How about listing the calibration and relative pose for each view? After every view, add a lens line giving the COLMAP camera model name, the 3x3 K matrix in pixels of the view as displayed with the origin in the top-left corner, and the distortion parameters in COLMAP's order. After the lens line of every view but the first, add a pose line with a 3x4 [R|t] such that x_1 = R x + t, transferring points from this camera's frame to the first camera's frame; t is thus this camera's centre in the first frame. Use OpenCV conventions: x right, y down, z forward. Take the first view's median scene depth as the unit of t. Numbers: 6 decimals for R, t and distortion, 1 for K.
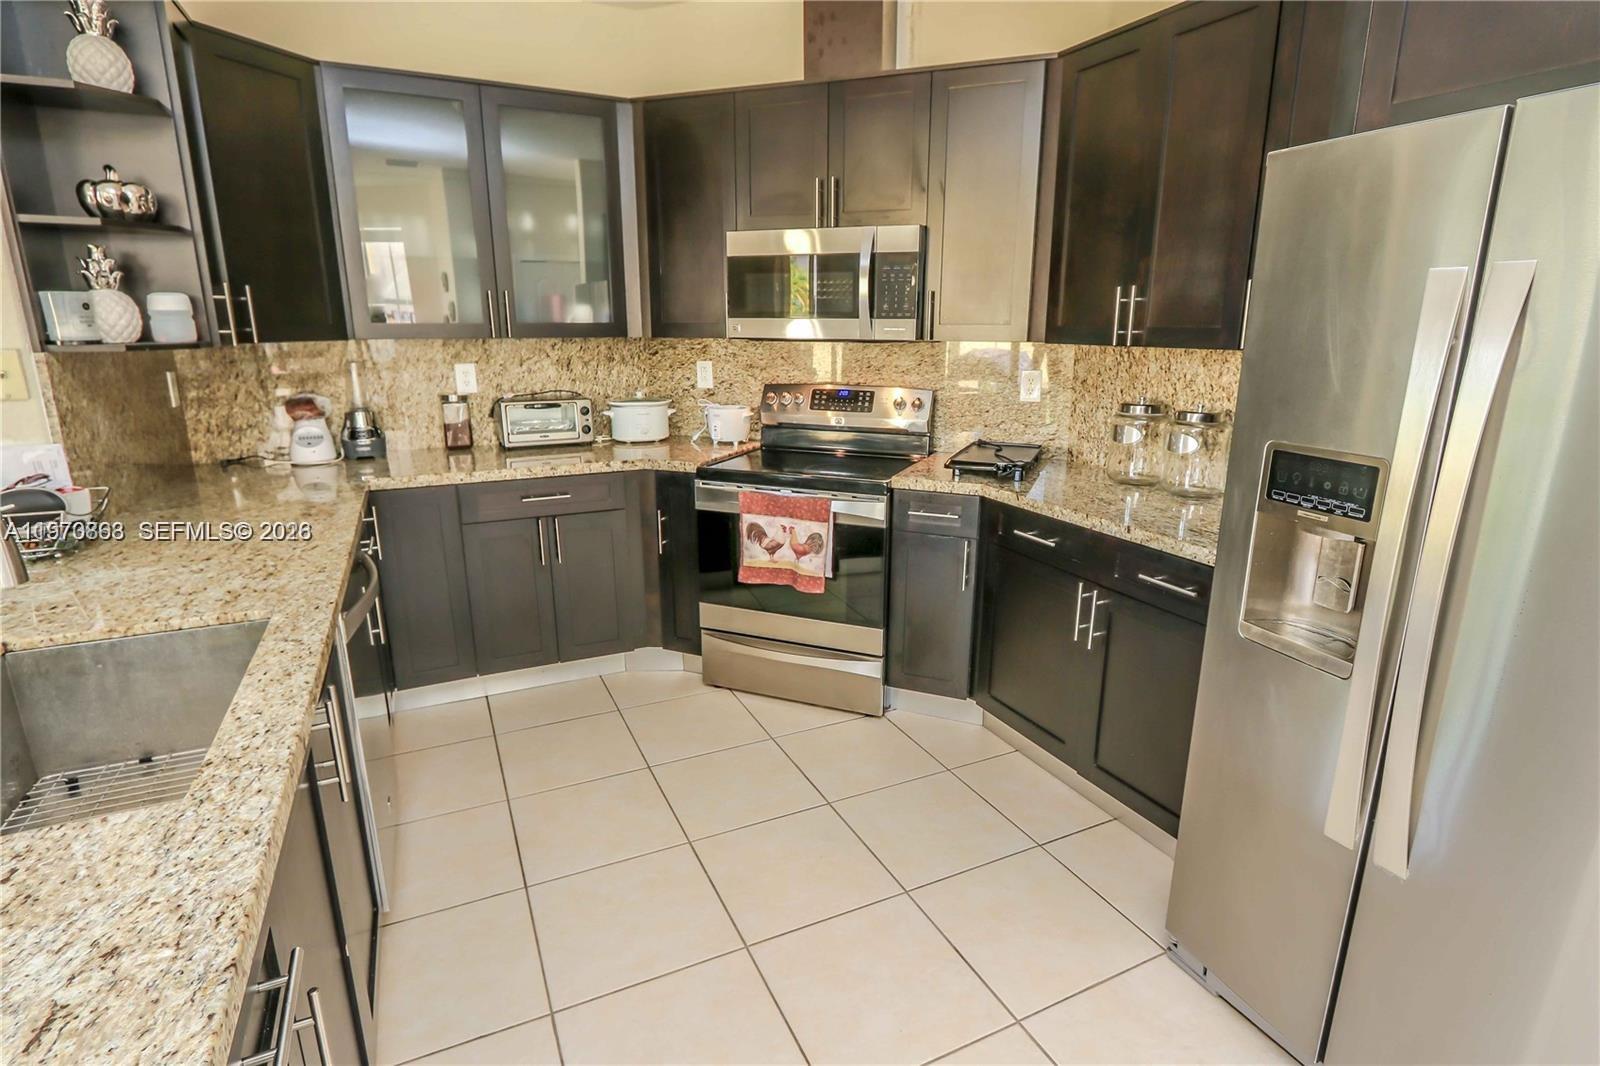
lens RADIAL K [[780.8, 0, 798.7], [0, 780.8, 528.0], [0, 0, 1]] dist [-0.011166, 0.000496]
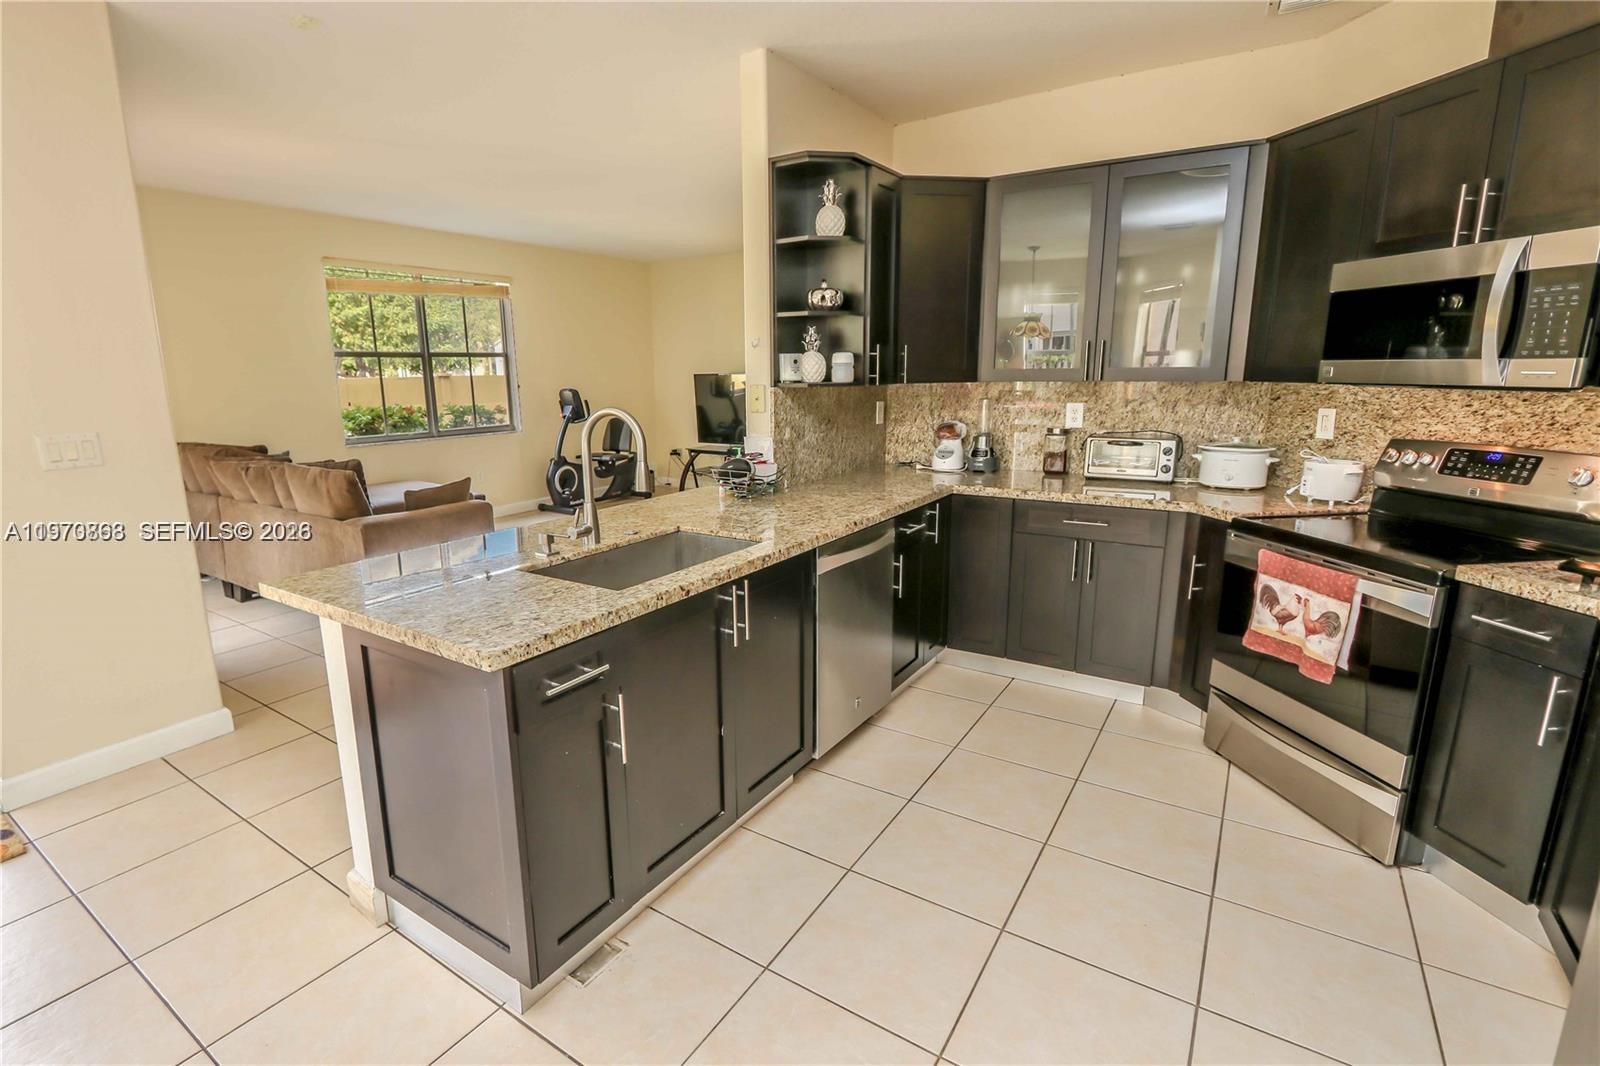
lens RADIAL K [[745.8, 0, 800.0], [0, 745.8, 533.0], [0, 0, 1]] dist [-0.005018, 0.000044]
pose [[0.543374, 0.171604, -0.821764, 0.328984], [-0.202373, 0.976792, 0.070163, -0.015826], [0.814733, 0.128178, 0.565492, 0.058691]]
